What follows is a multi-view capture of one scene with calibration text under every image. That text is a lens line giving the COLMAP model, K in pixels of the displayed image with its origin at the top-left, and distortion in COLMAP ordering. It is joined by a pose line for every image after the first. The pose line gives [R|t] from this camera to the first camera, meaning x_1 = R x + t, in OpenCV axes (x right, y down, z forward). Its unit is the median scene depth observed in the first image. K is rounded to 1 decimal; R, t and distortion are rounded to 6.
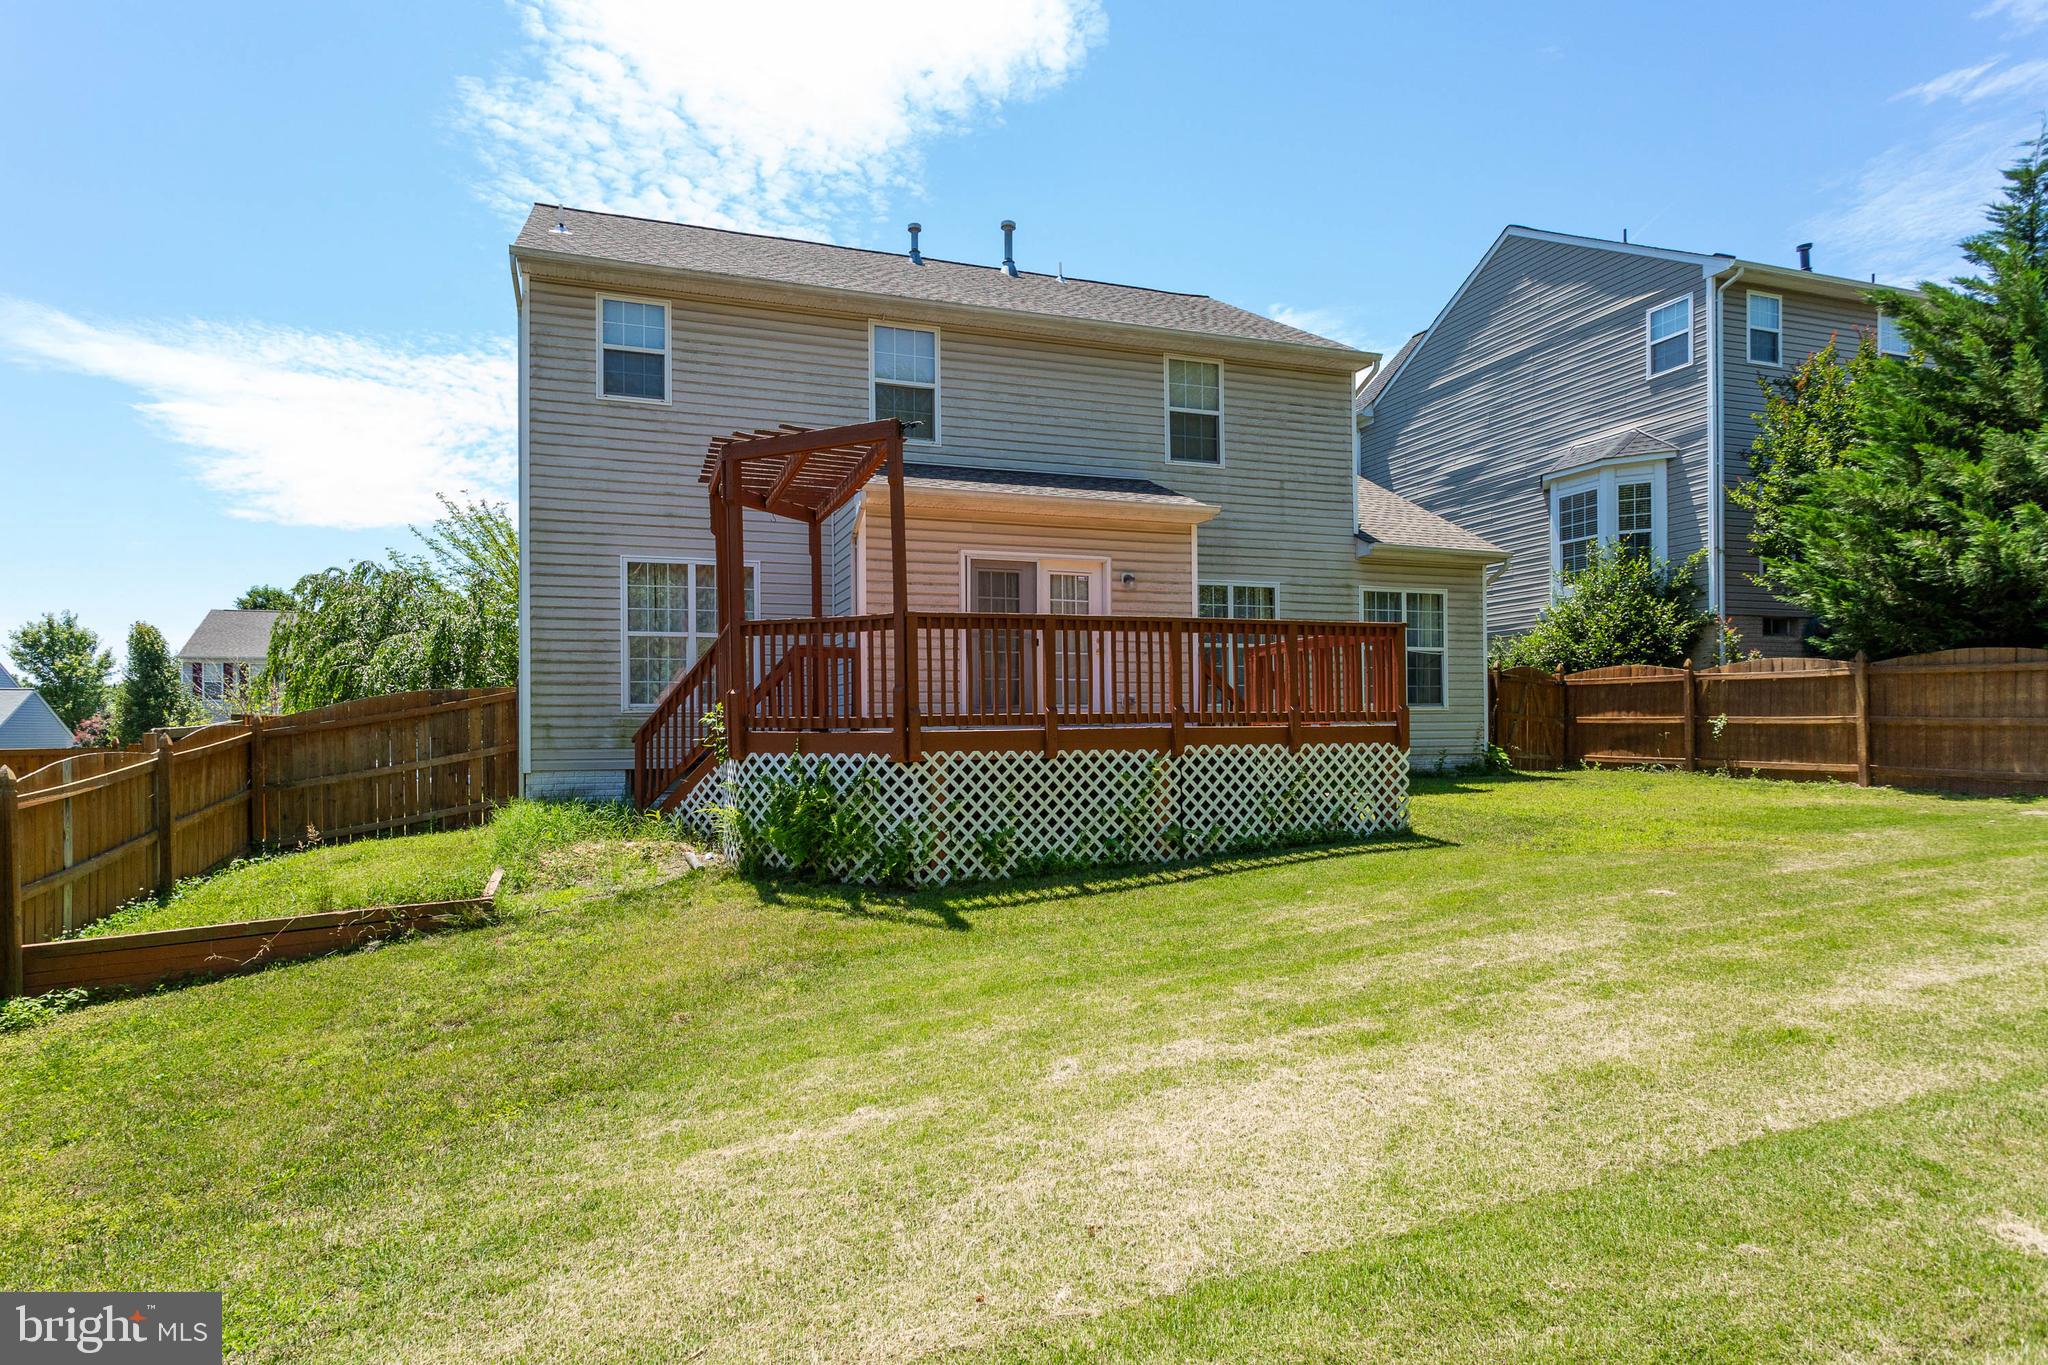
lens RADIAL K [[972.2, 0, 1024.0], [0, 972.2, 682.5], [0, 0, 1]] dist [0.002306, 0.001055]
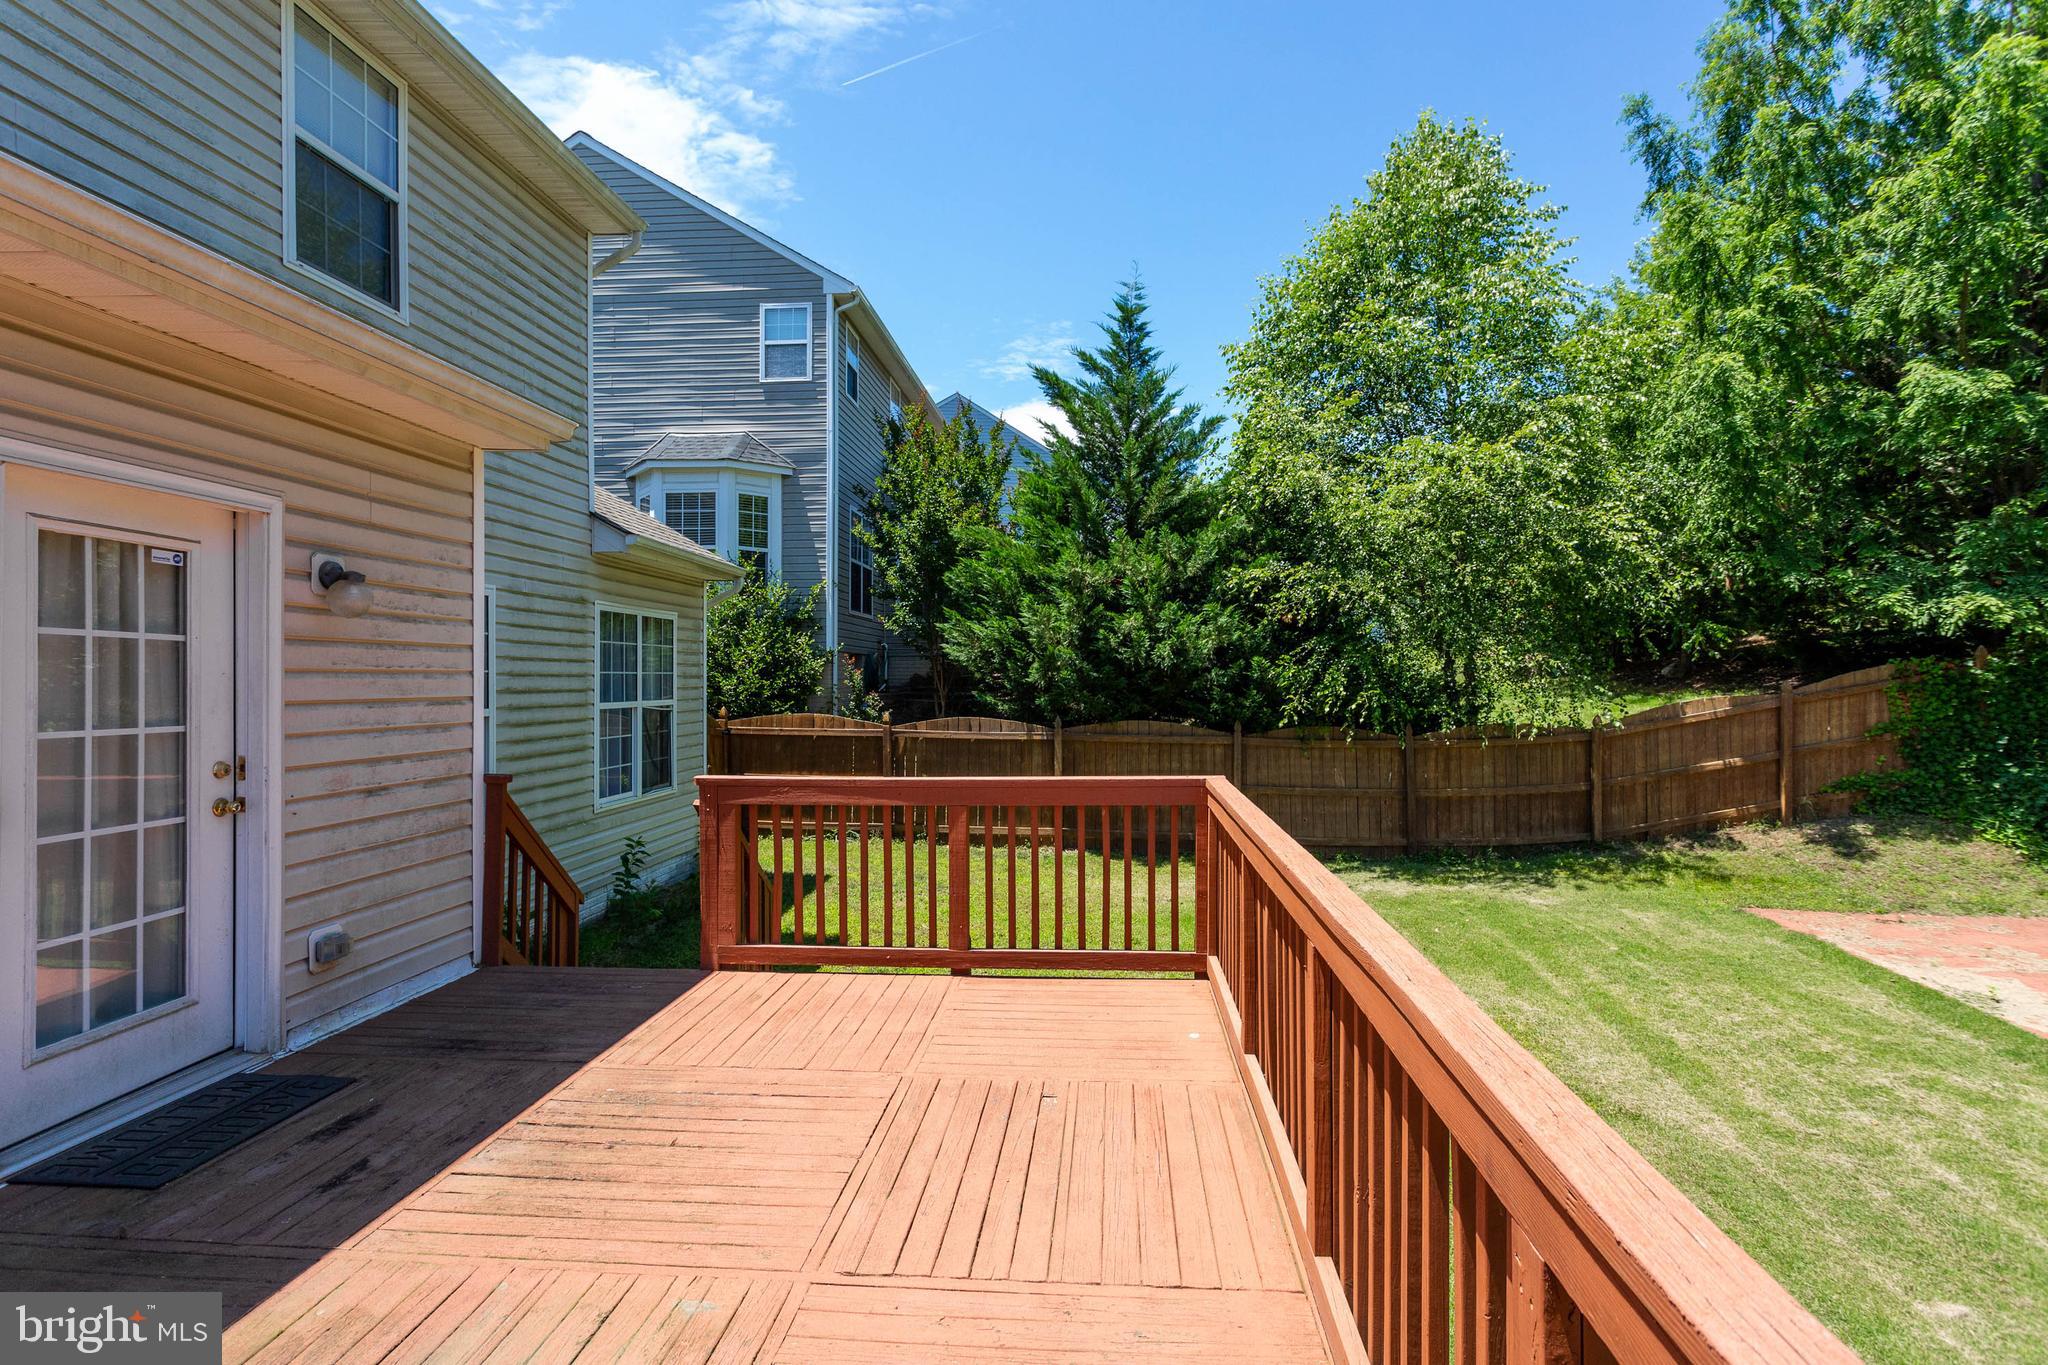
lens RADIAL K [[972.2, 0, 1024.0], [0, 972.2, 682.5], [0, 0, 1]] dist [0.002306, 0.001055]
pose [[0.457766, 0.015314, 0.888941, -0.047843], [-0.039709, 0.999206, 0.003235, -0.049793], [-0.888186, -0.036780, 0.458011, 0.396536]]
